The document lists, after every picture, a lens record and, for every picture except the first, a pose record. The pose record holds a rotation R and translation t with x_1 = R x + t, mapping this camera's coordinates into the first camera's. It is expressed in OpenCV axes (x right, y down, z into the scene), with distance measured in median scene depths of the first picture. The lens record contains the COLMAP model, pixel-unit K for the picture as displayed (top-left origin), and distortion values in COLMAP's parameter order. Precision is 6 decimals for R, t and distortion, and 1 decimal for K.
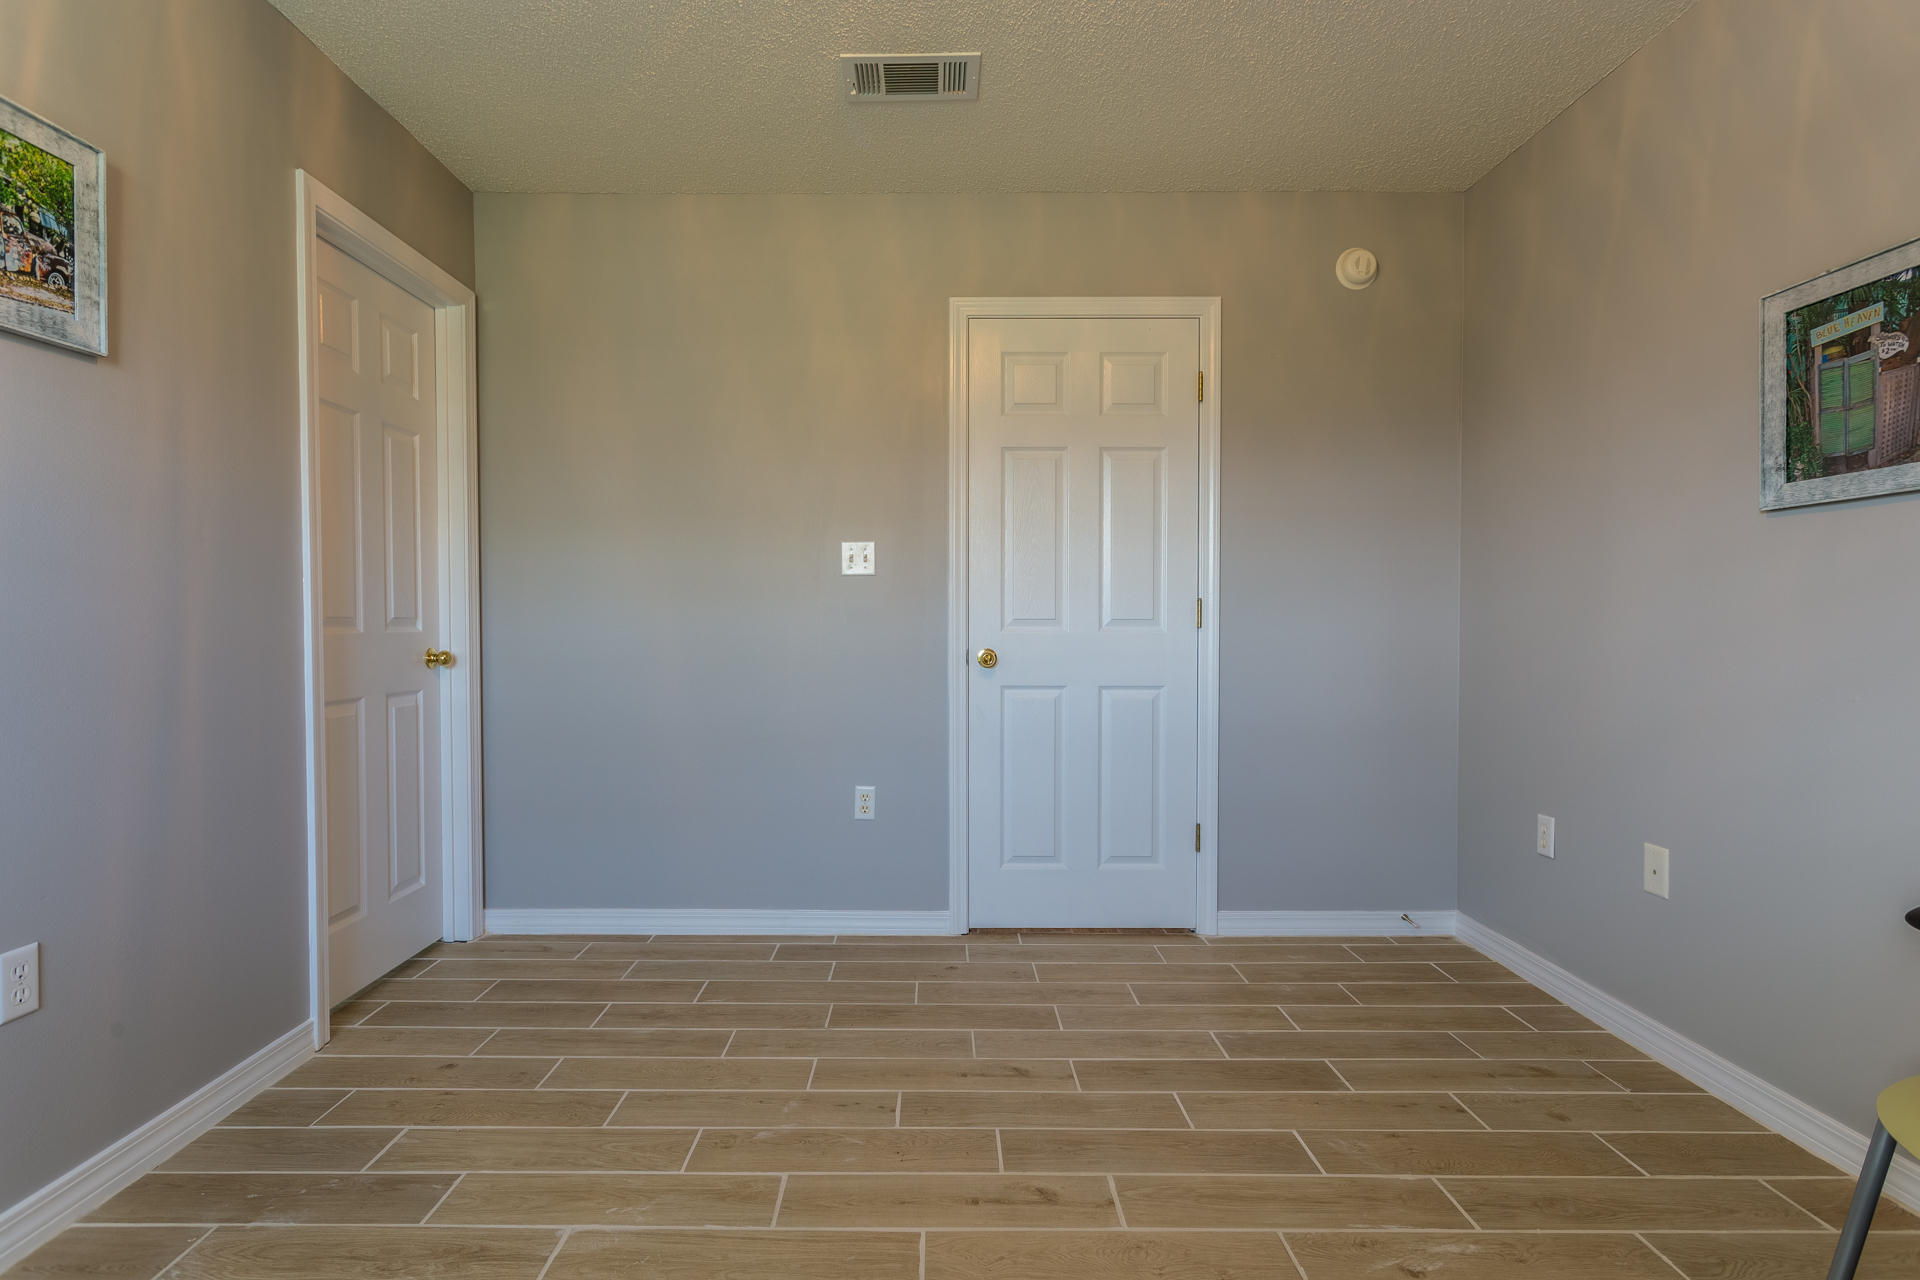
lens RADIAL K [[938.5, 0, 950.2], [0, 938.5, 639.8], [0, 0, 1]] dist [0.003047, -0.001255]
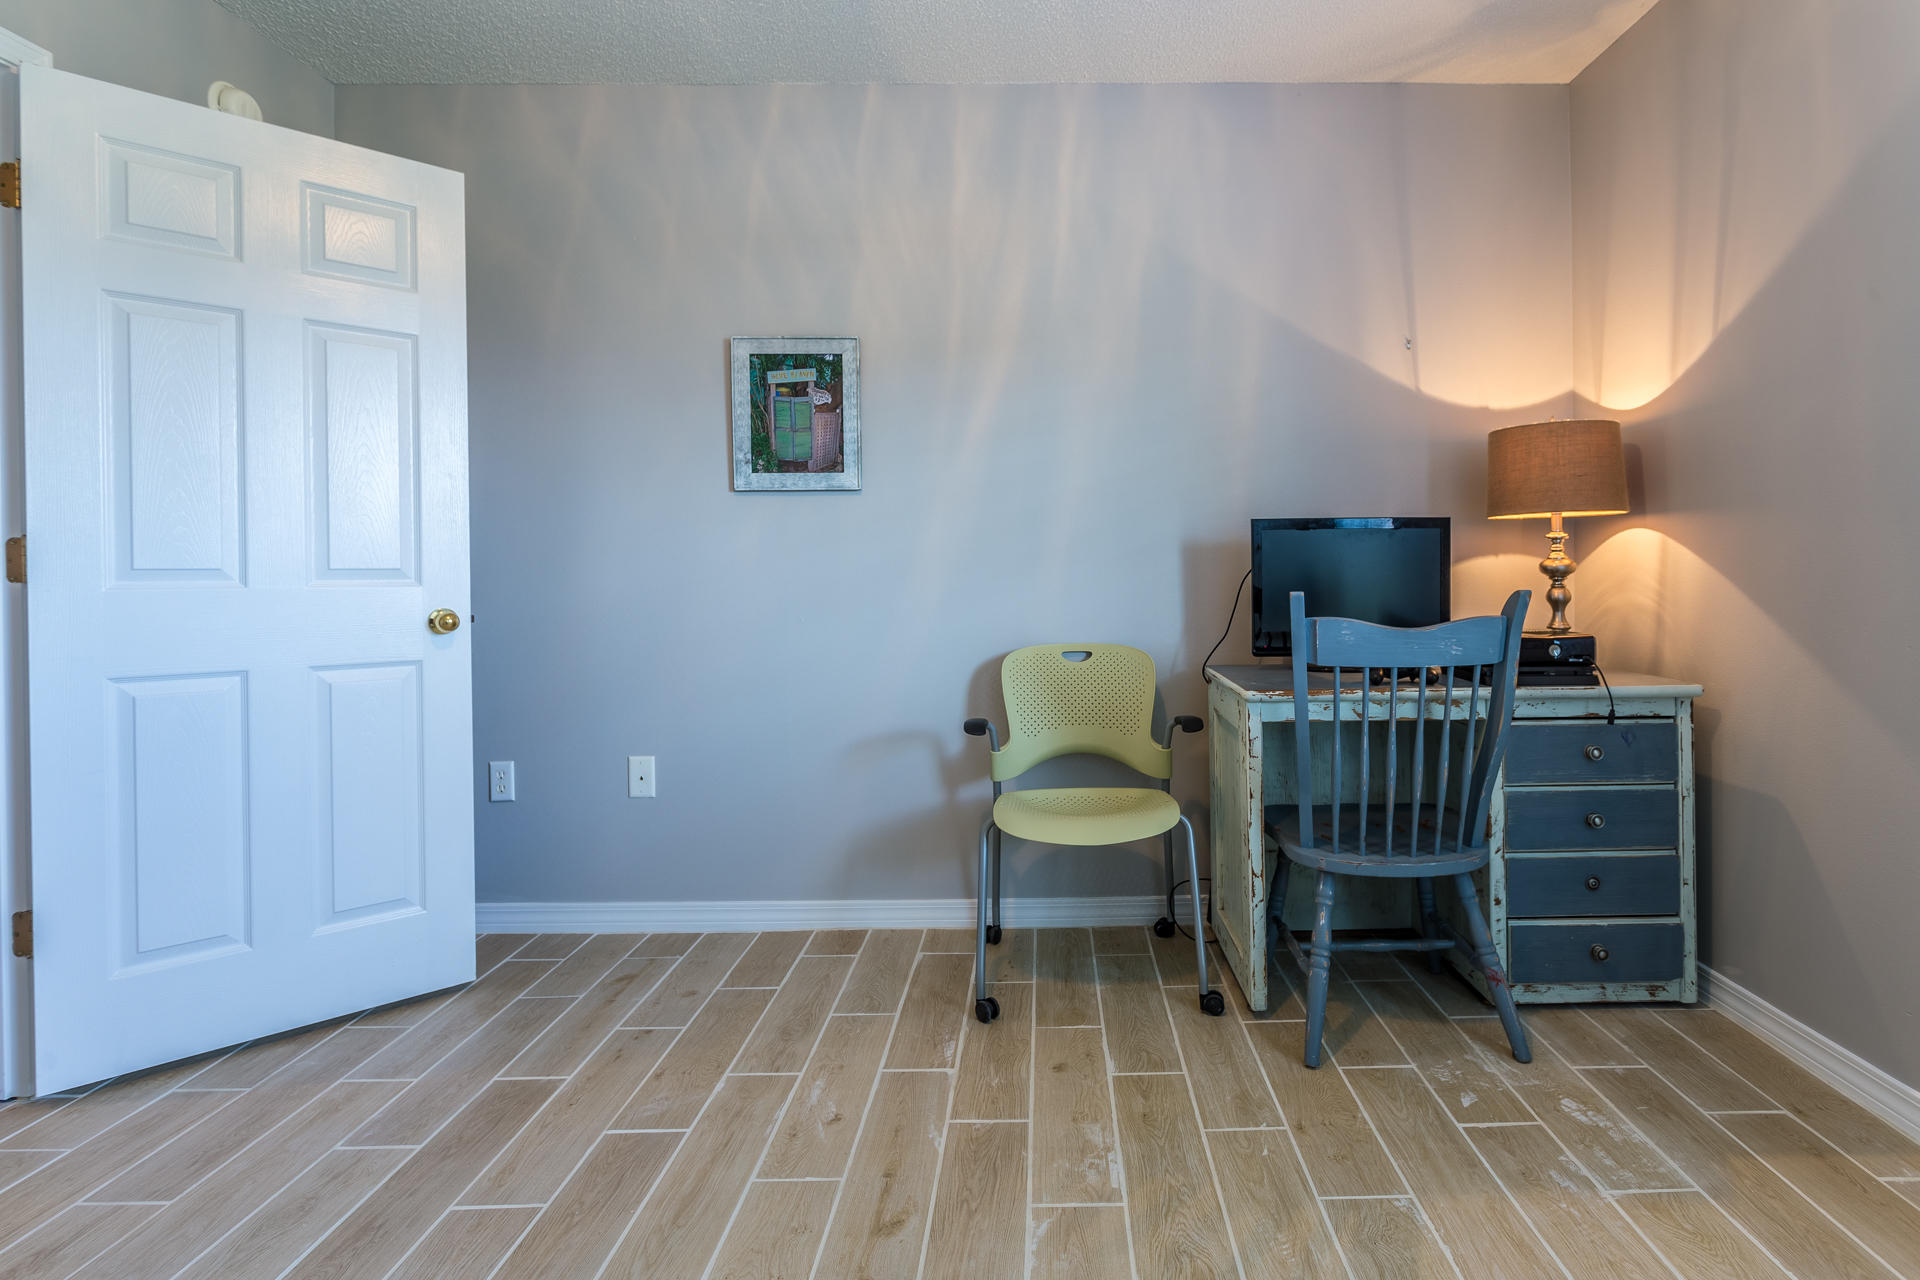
lens RADIAL K [[938.5, 0, 1044.2], [0, 938.5, 569.6], [0, 0, 1]] dist [0.003047, -0.001255]
pose [[-0.004096, 0.006837, 0.999968, -0.552334], [0.026305, 0.999631, -0.006727, 0.001284], [-0.999646, 0.026277, -0.004275, 0.582484]]
